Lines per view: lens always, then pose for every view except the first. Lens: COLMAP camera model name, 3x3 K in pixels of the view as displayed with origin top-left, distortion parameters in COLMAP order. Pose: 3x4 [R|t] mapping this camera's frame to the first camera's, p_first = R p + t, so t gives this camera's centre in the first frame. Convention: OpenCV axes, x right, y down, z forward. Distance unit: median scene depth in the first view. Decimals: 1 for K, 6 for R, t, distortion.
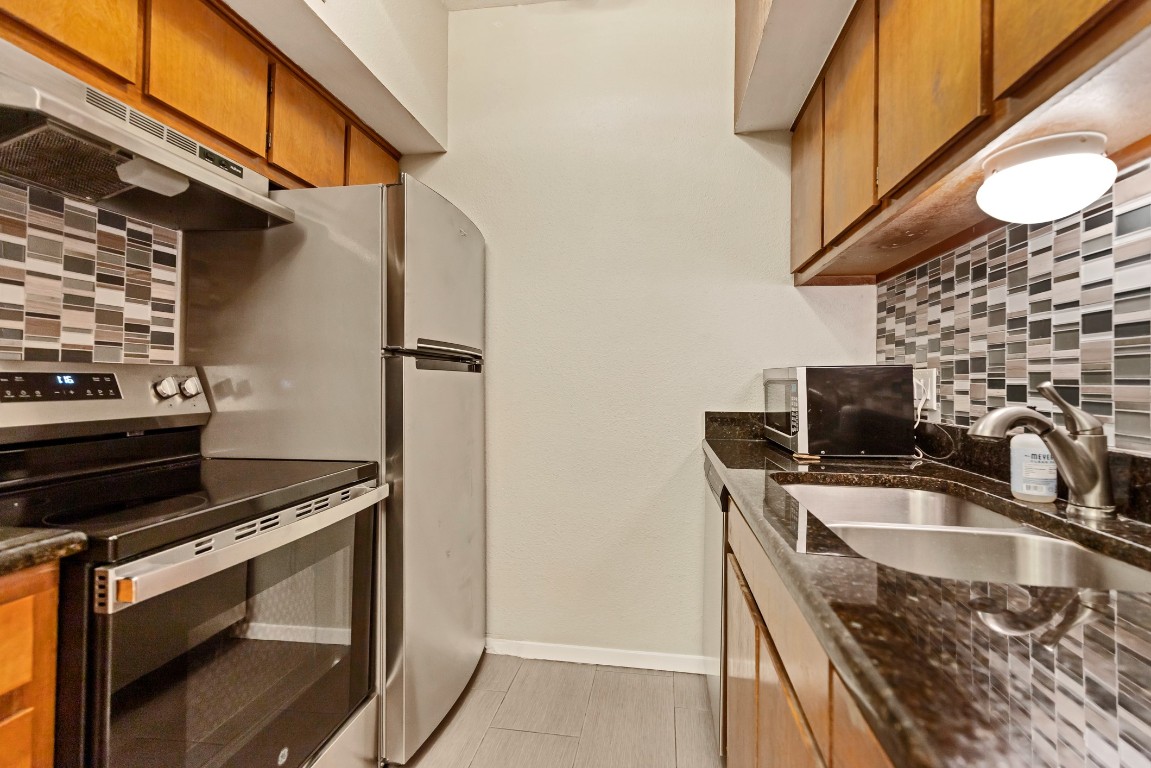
lens RADIAL K [[535.4, 0, 576.8], [0, 535.4, 369.4], [0, 0, 1]] dist [0.004741, 0.000095]
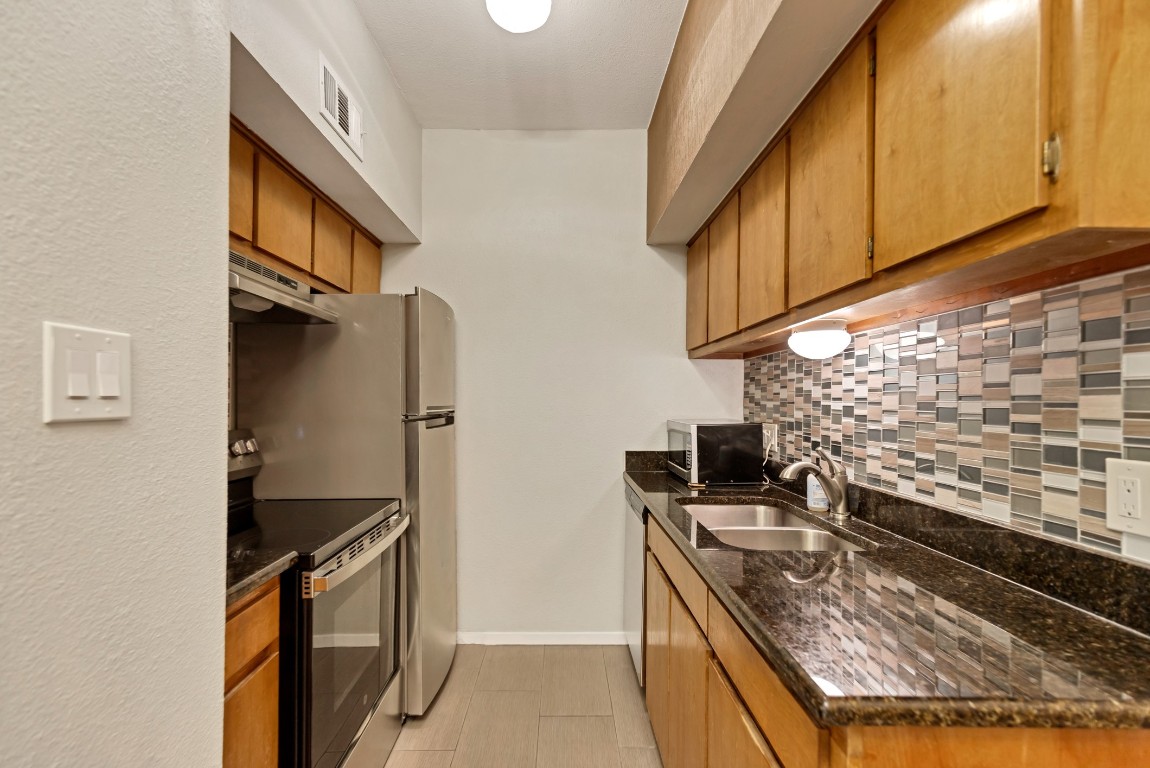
lens RADIAL K [[529.3, 0, 568.1], [0, 529.3, 398.4], [0, 0, 1]] dist [0.009756, -0.000206]
pose [[0.985763, -0.002111, 0.168130, -0.181160], [-0.000819, 0.999849, 0.017359, -0.110036], [-0.168141, -0.017250, 0.985612, -0.410918]]
